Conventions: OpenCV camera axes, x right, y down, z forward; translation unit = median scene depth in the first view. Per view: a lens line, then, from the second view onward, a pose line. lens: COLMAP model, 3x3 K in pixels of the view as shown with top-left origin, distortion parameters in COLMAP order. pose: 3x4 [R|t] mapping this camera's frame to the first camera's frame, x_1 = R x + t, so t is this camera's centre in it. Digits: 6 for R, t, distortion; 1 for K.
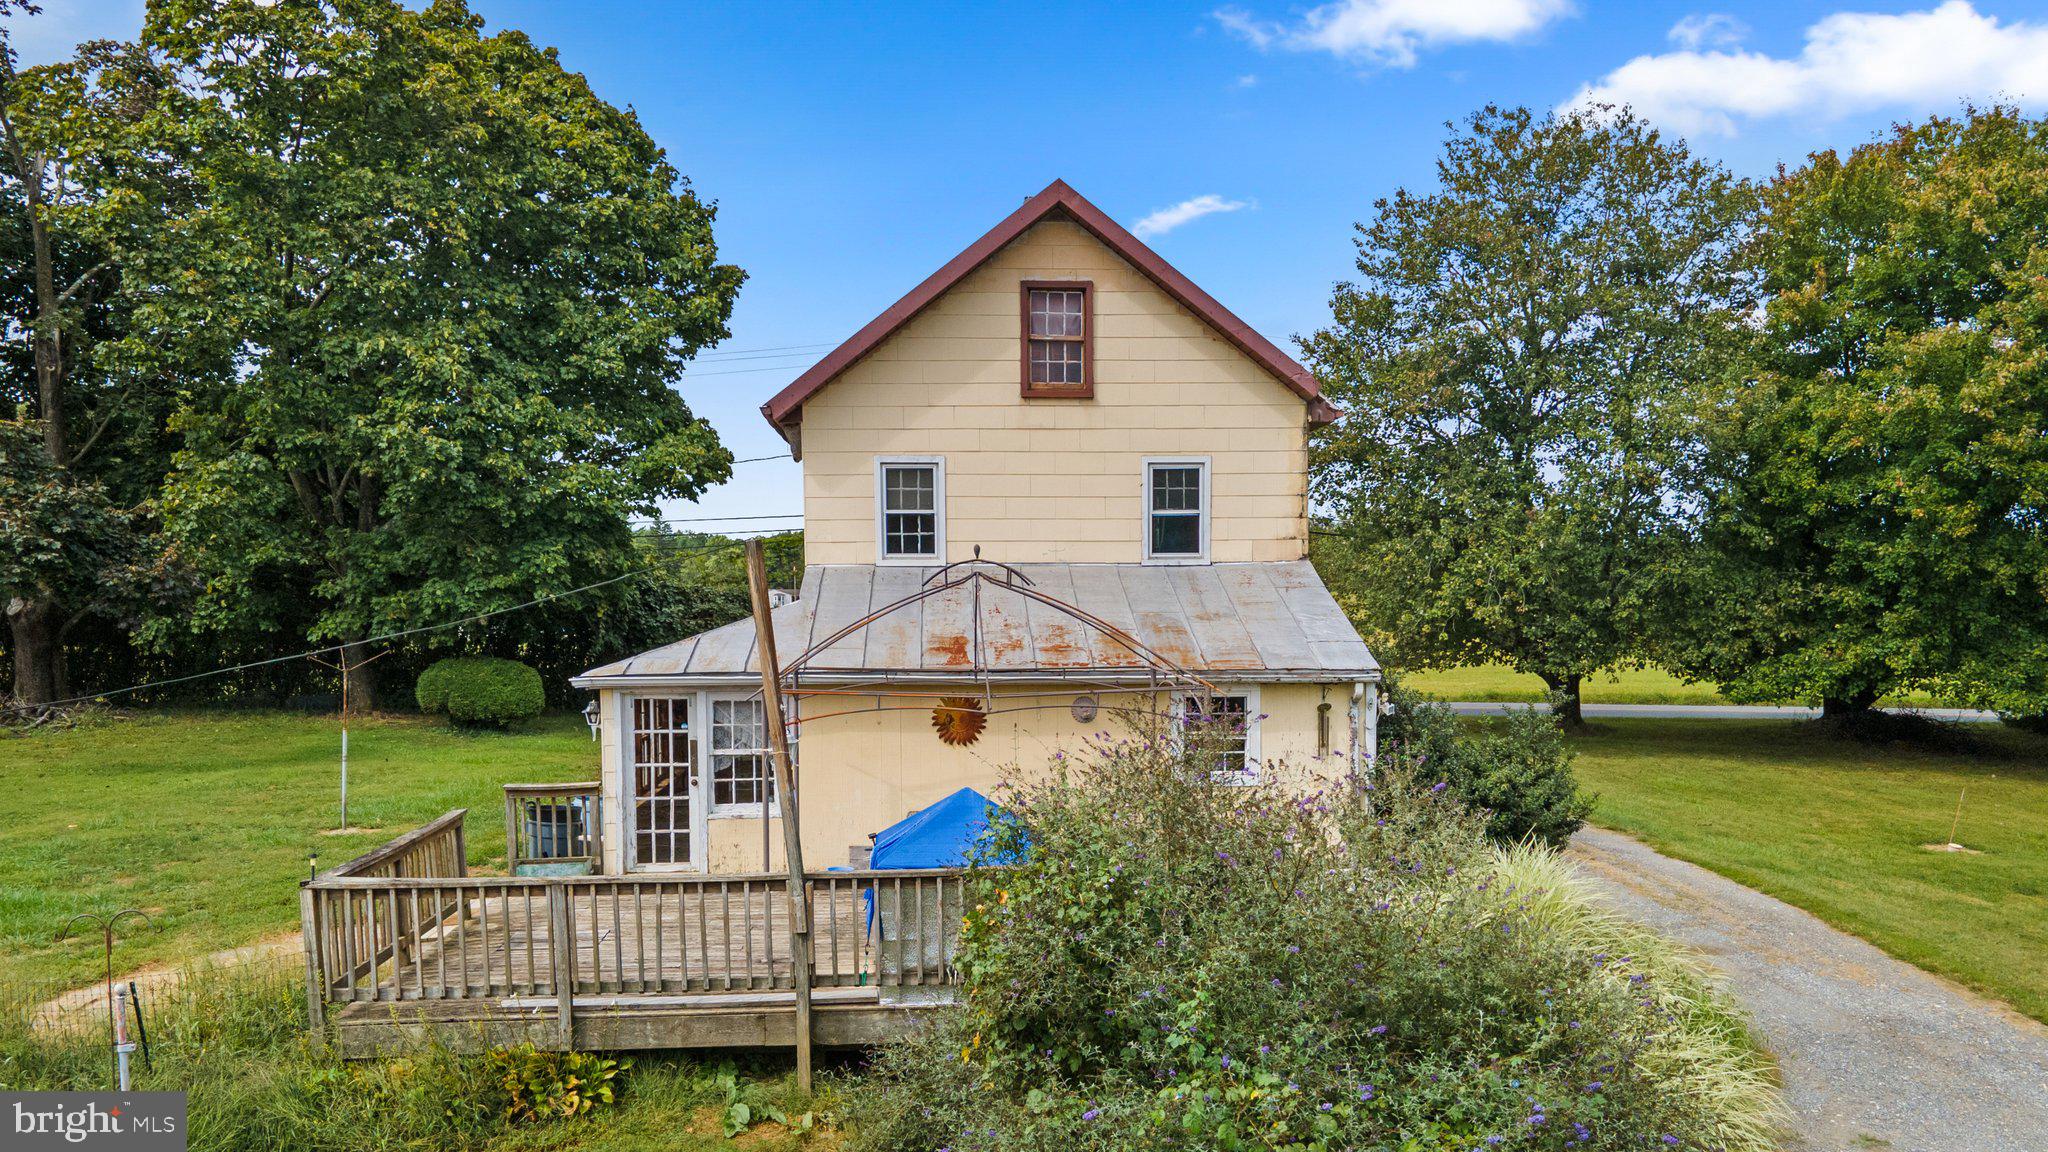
lens RADIAL K [[1491.6, 0, 1017.8], [0, 1491.6, 593.1], [0, 0, 1]] dist [0.019465, 0.042740]
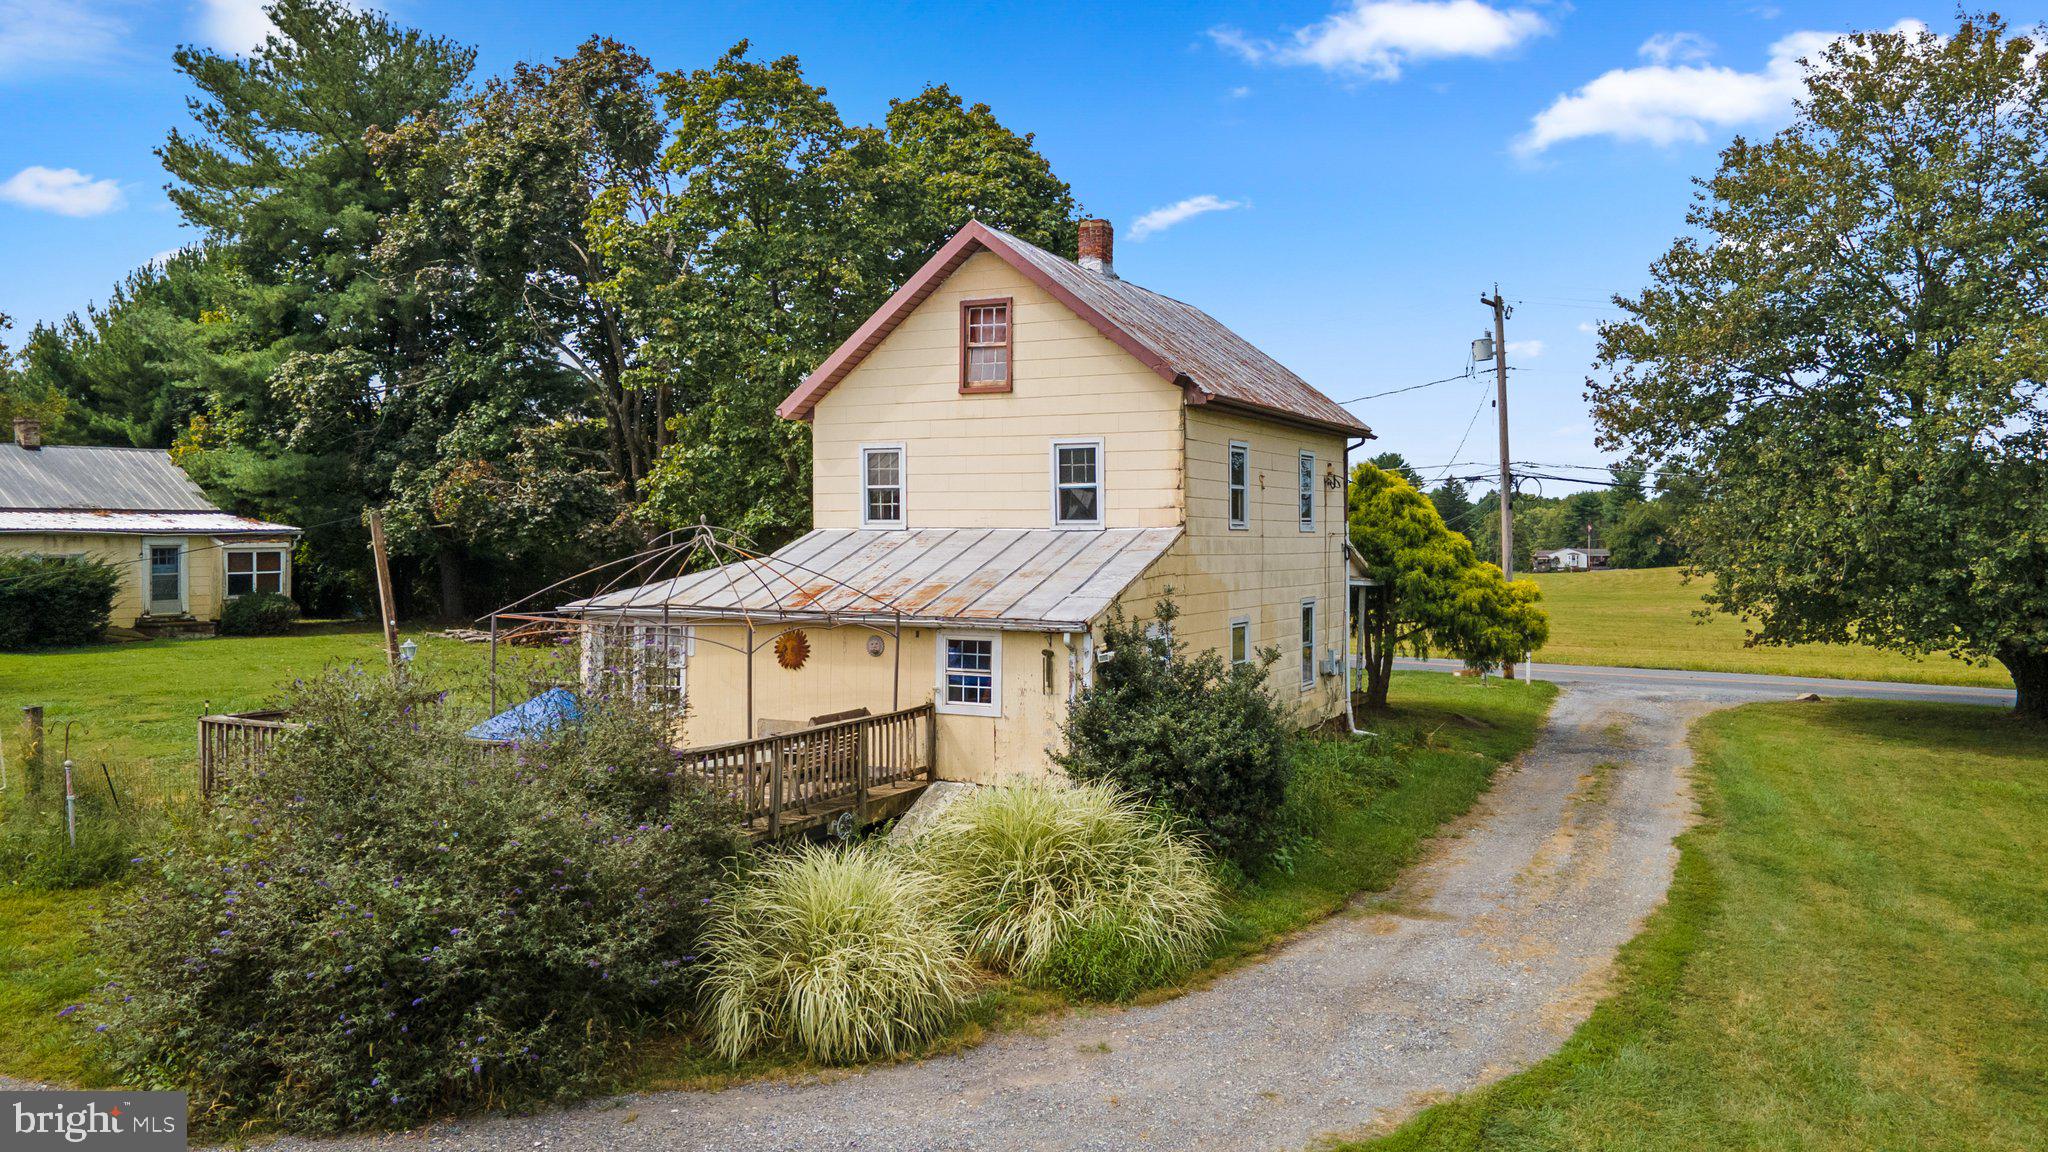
lens RADIAL K [[1328.8, 0, 1024.0], [0, 1328.8, 576.0], [0, 0, 1]] dist [0.017292, 0.000329]
pose [[0.883640, 0.023754, -0.467564, 0.560073], [-0.013832, 0.999601, 0.024644, -0.008325], [0.467963, -0.015309, 0.883615, 0.057481]]
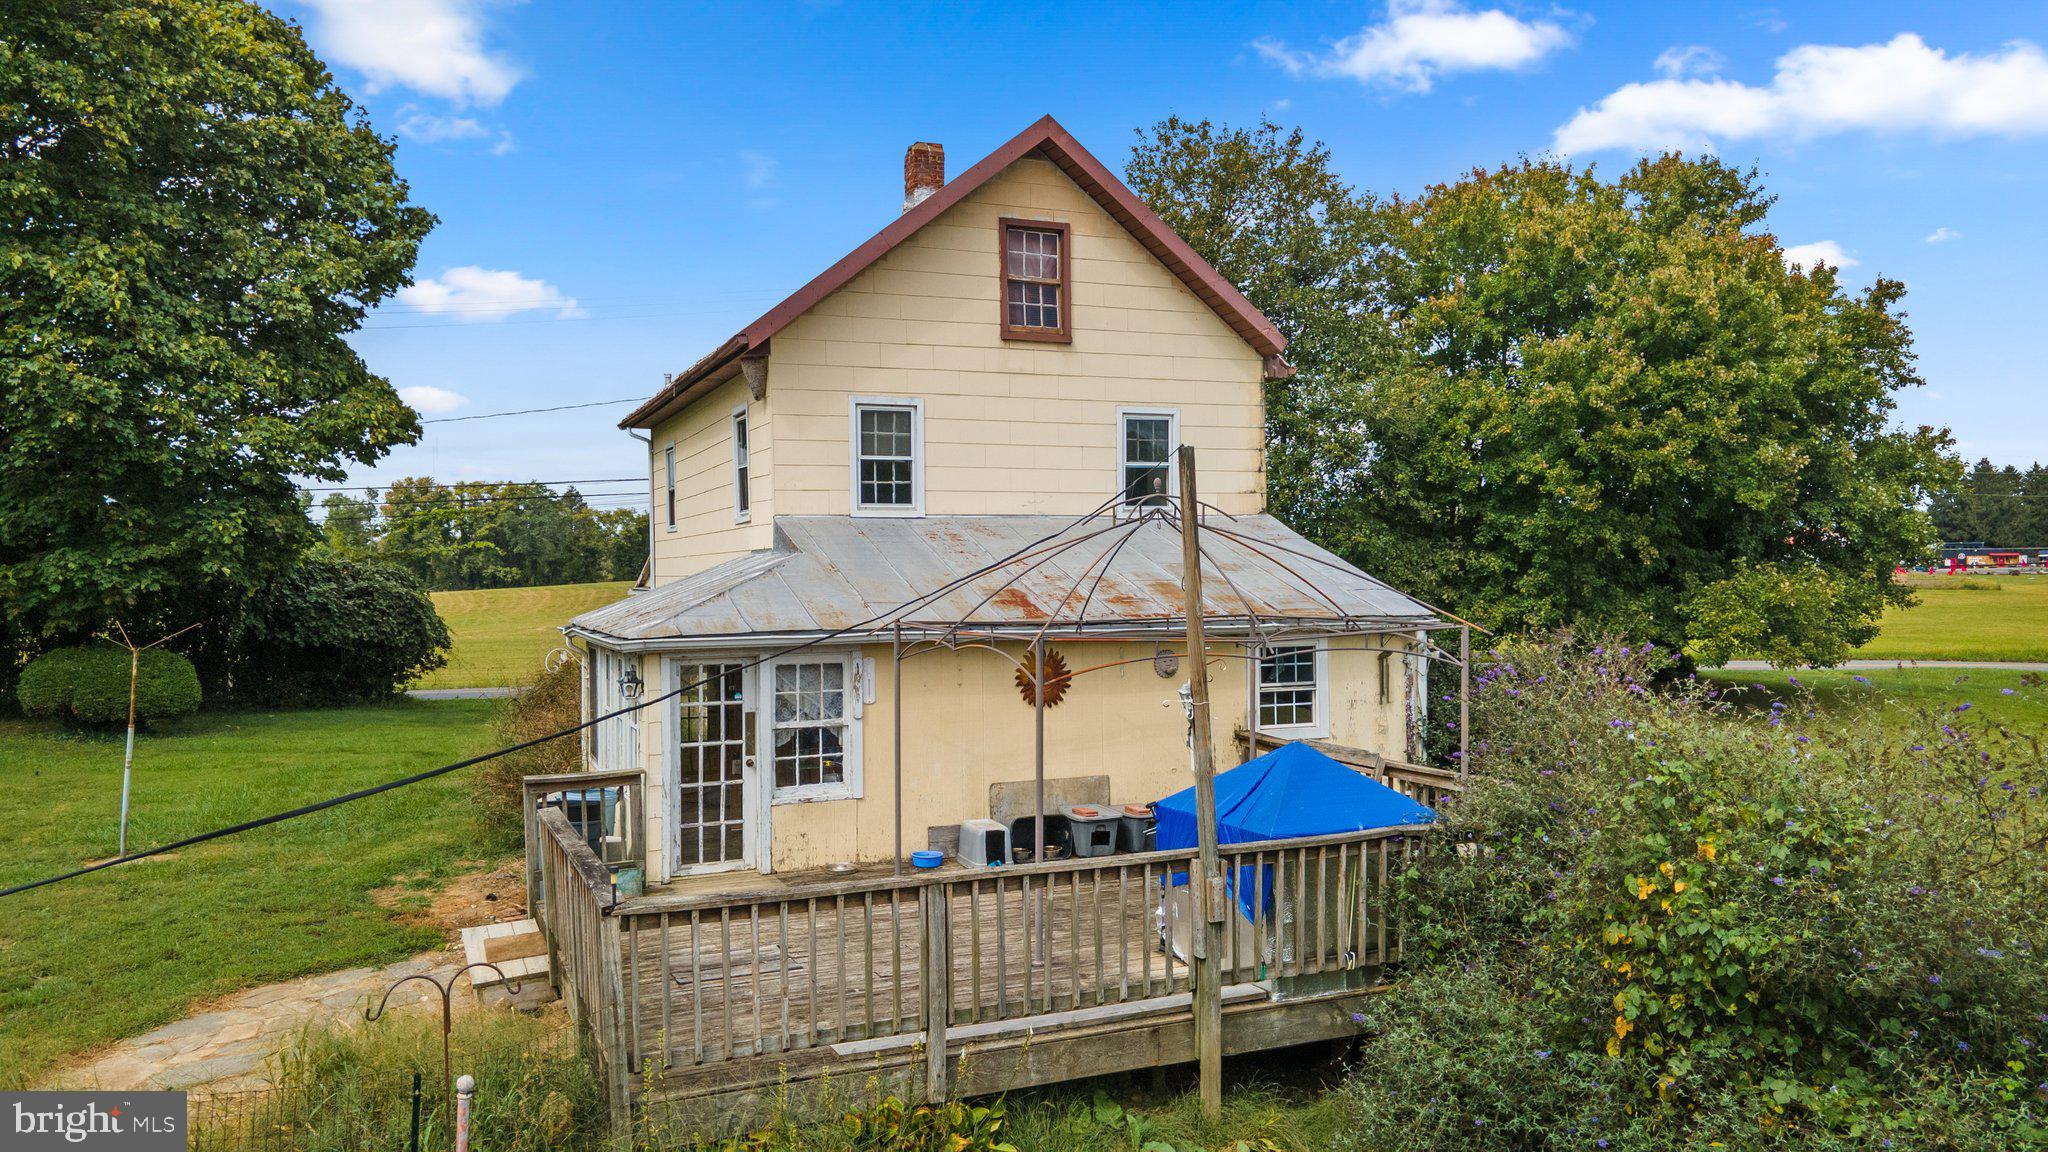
lens RADIAL K [[1427.8, 0, 1029.8], [0, 1427.8, 495.5], [0, 0, 1]] dist [-0.000611, 0.089140]
pose [[0.946176, 0.010442, 0.323484, -0.270541], [0.008260, 0.998375, -0.056387, 0.018510], [-0.323547, 0.056024, 0.944552, 0.144546]]
